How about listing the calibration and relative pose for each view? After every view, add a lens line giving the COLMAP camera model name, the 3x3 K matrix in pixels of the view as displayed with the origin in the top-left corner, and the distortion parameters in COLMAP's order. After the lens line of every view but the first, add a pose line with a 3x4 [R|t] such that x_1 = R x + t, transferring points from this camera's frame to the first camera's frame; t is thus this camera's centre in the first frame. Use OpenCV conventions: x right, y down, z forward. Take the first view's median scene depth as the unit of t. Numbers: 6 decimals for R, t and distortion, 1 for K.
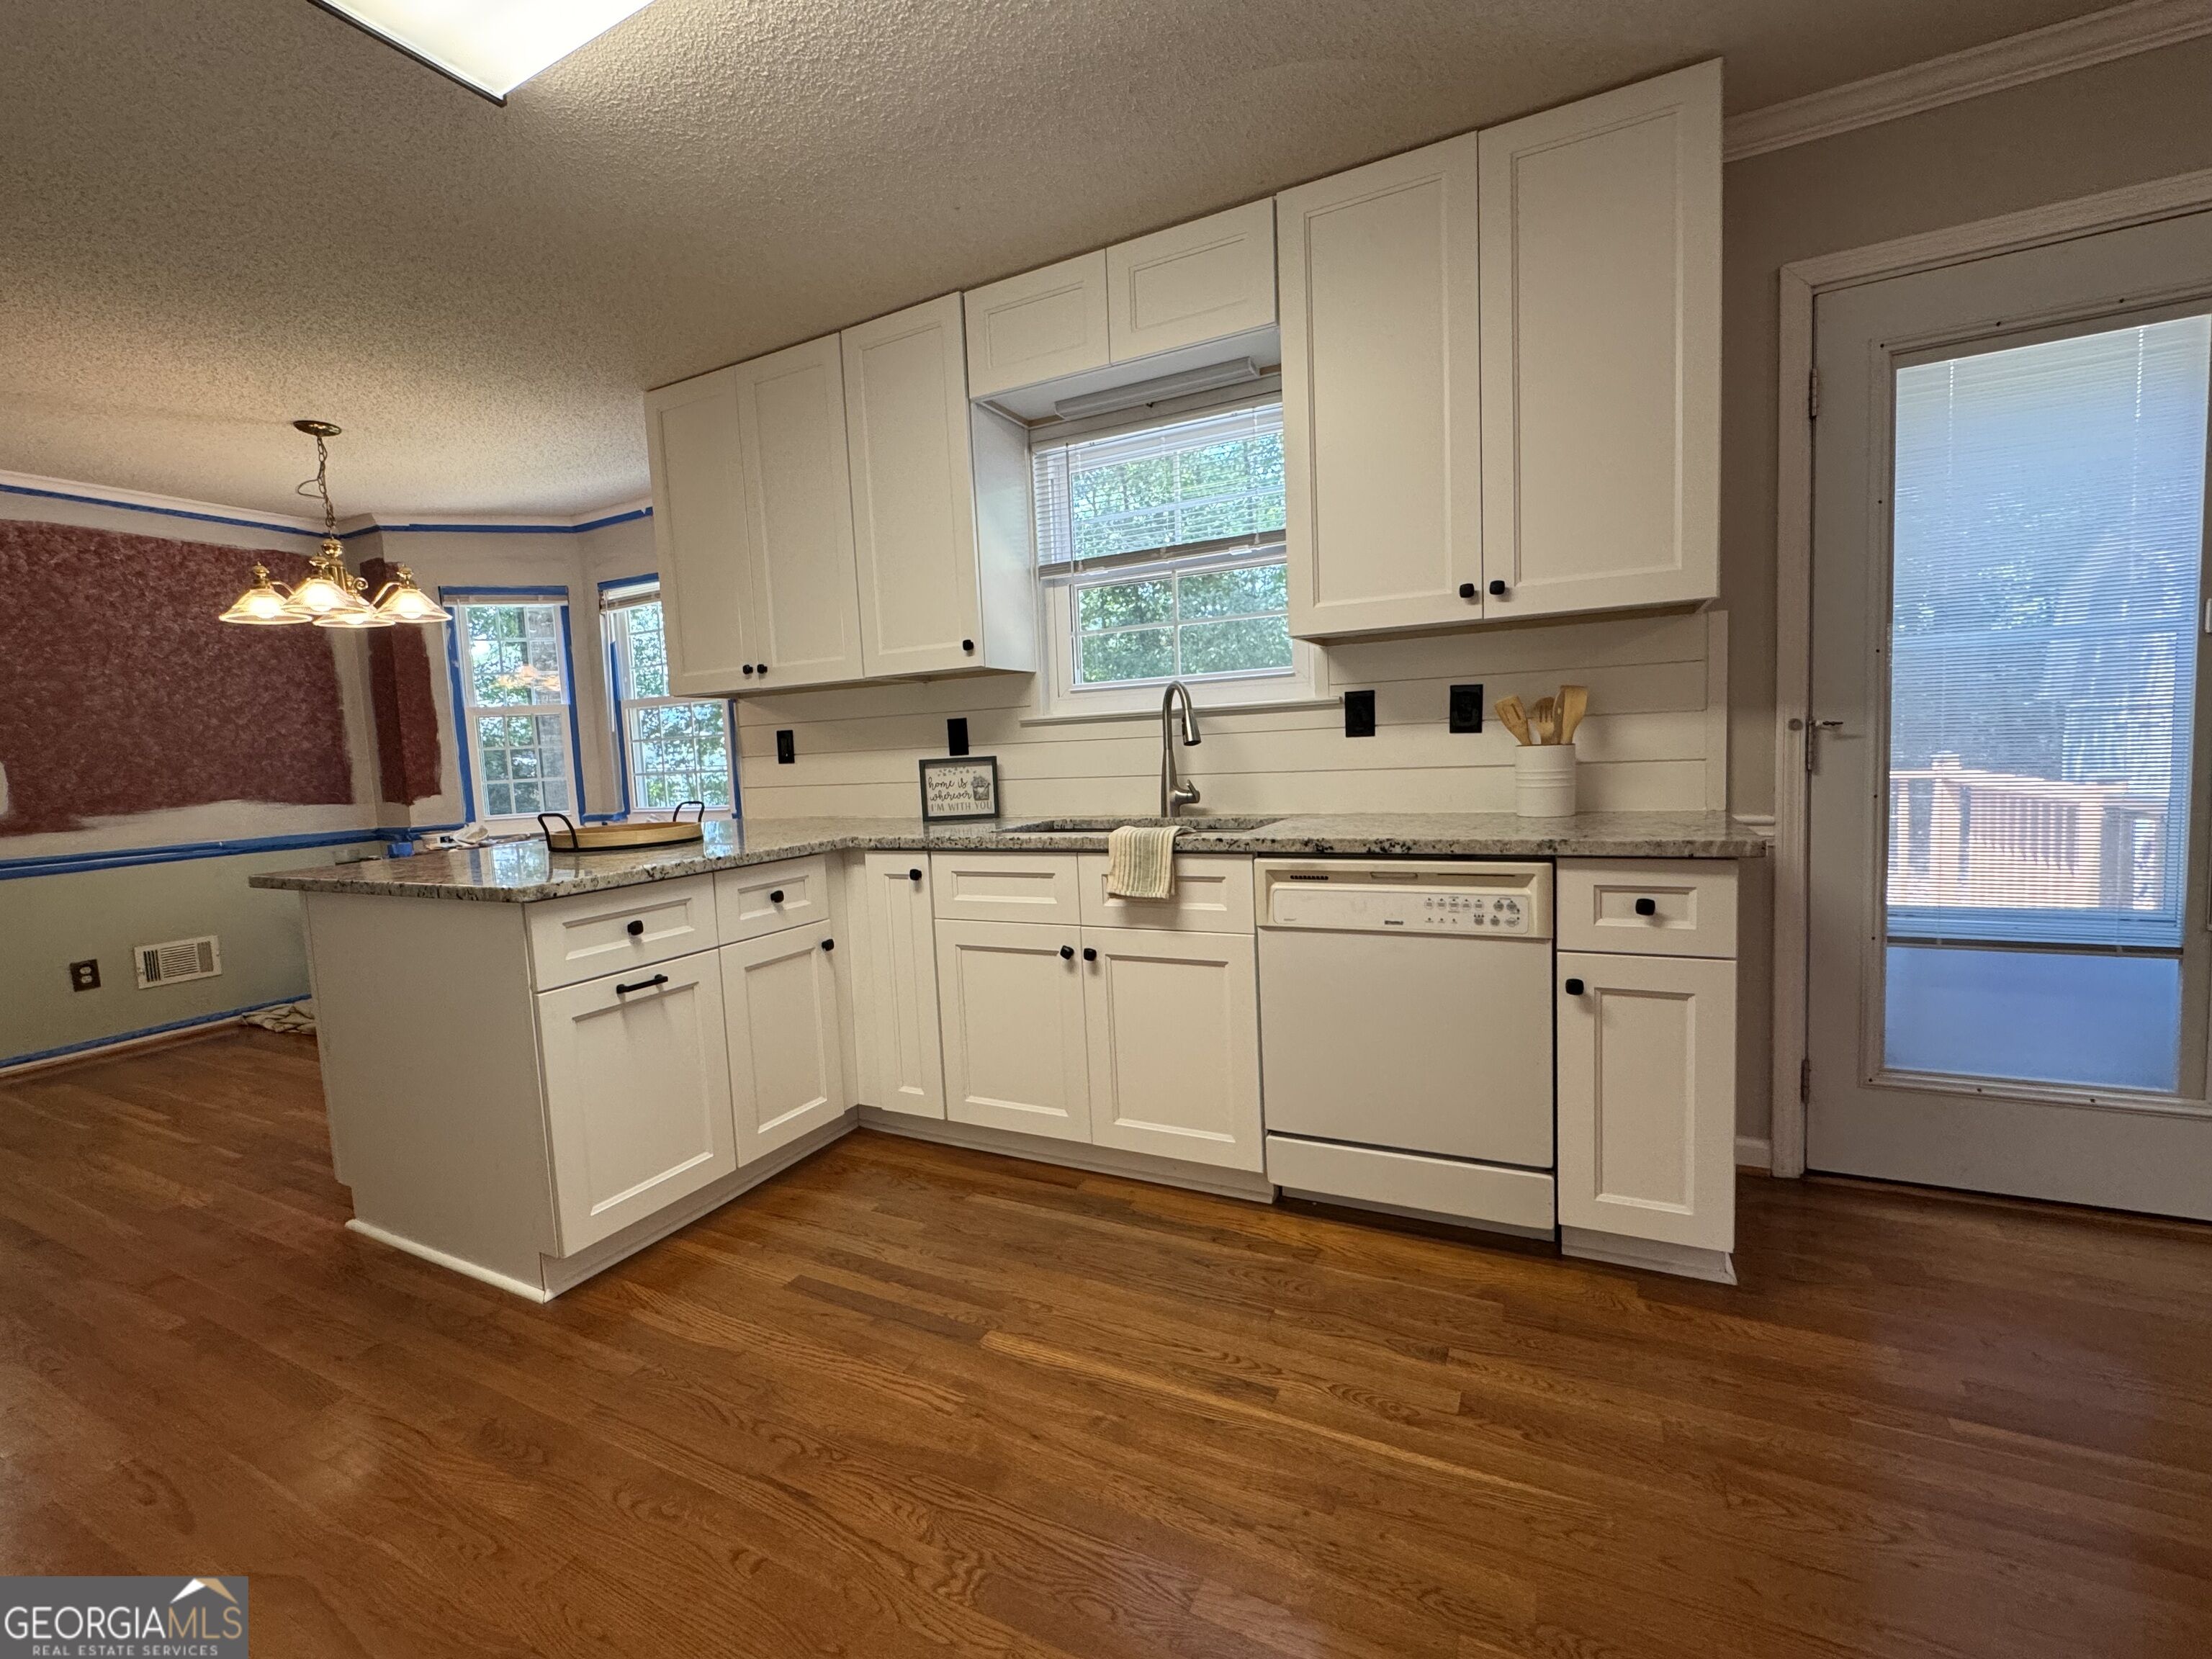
lens RADIAL K [[953.1, 0, 1097.0], [0, 953.1, 829.9], [0, 0, 1]] dist [-0.003458, 0.000345]
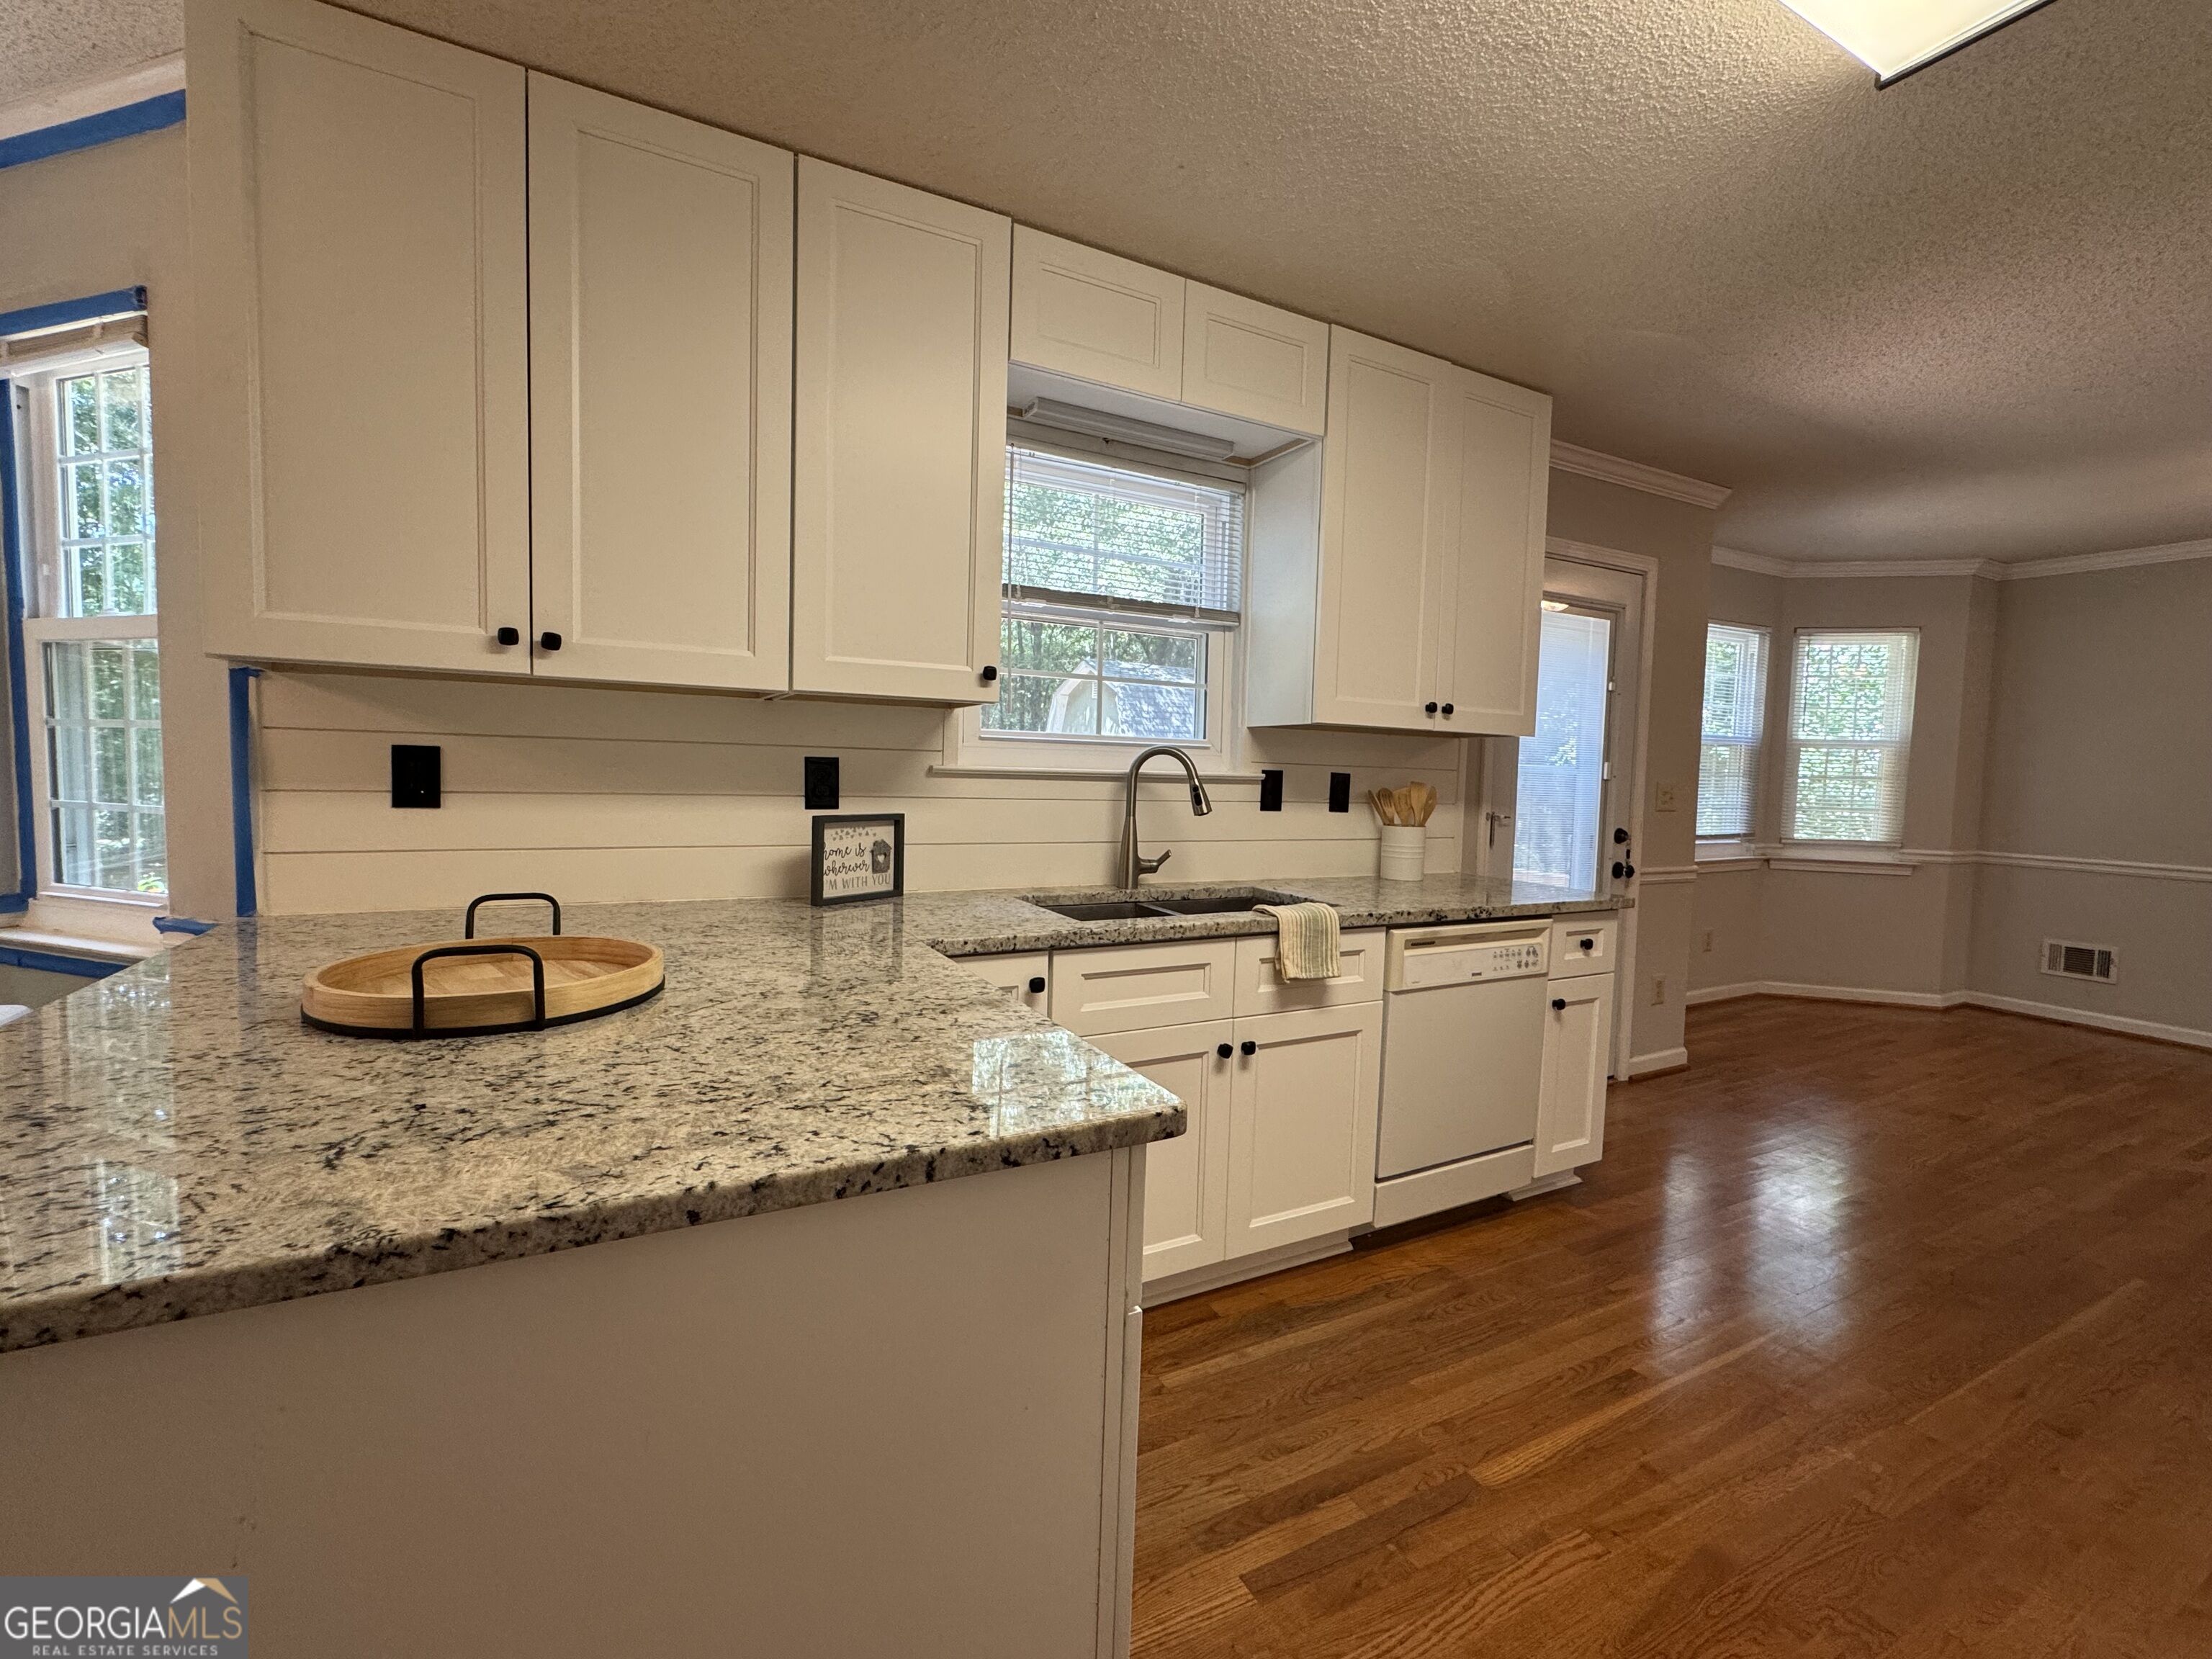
lens RADIAL K [[953.1, 0, 1102.4], [0, 953.1, 827.8], [0, 0, 1]] dist [-0.003458, 0.000345]
pose [[0.565816, 0.010824, 0.824460, -0.861143], [0.016598, 0.999562, -0.024514, -0.061634], [-0.824364, 0.027555, 0.565389, 0.607438]]
